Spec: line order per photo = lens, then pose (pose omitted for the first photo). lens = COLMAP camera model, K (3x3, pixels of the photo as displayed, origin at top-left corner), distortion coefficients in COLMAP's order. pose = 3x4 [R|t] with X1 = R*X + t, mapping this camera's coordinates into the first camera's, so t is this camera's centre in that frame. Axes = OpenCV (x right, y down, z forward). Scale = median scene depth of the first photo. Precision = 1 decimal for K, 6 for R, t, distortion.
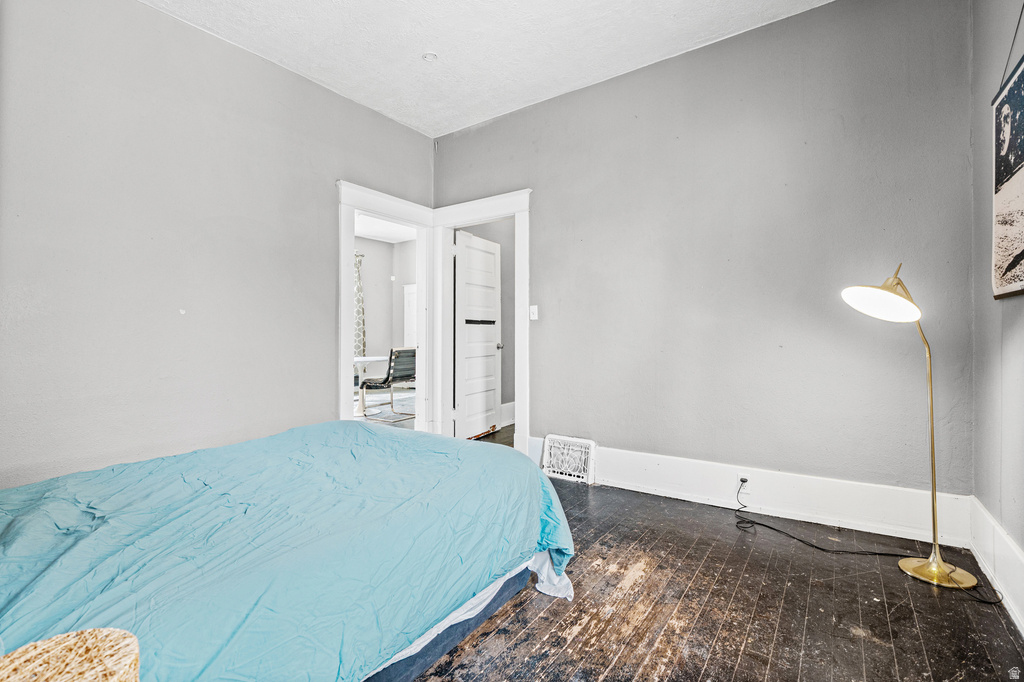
lens RADIAL K [[468.0, 0, 508.2], [0, 468.0, 335.6], [0, 0, 1]] dist [0.004518, -0.001127]
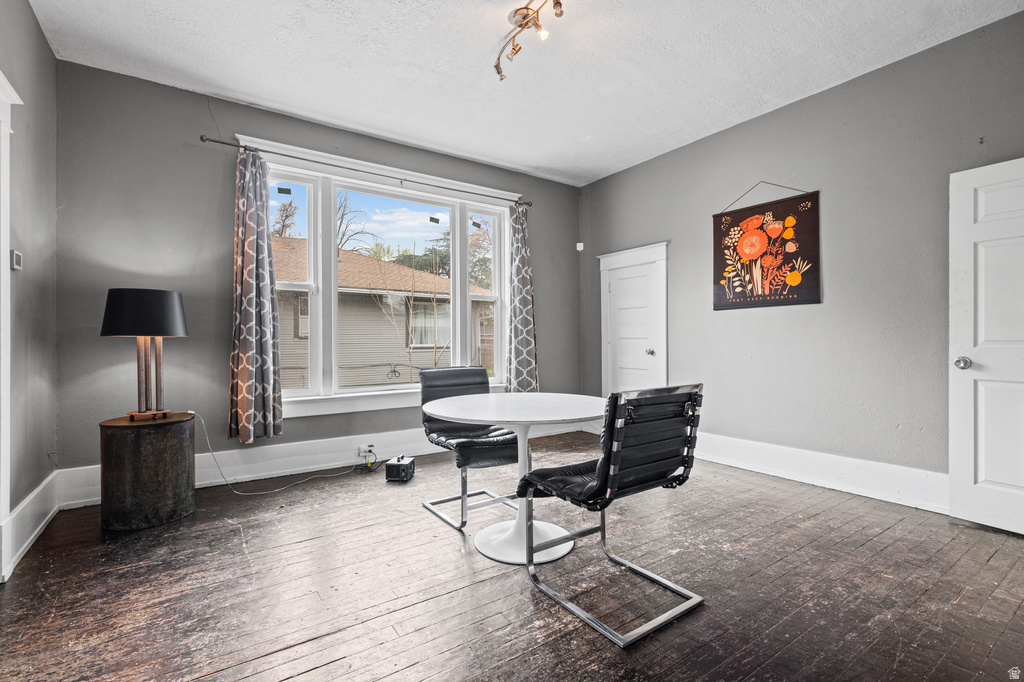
lens RADIAL K [[468.0, 0, 510.1], [0, 468.0, 337.9], [0, 0, 1]] dist [0.004518, -0.001127]
pose [[0.932927, -0.023823, -0.359276, -0.131683], [0.024248, 0.999700, -0.003323, -0.004431], [0.359248, -0.005612, 0.933225, 0.457548]]
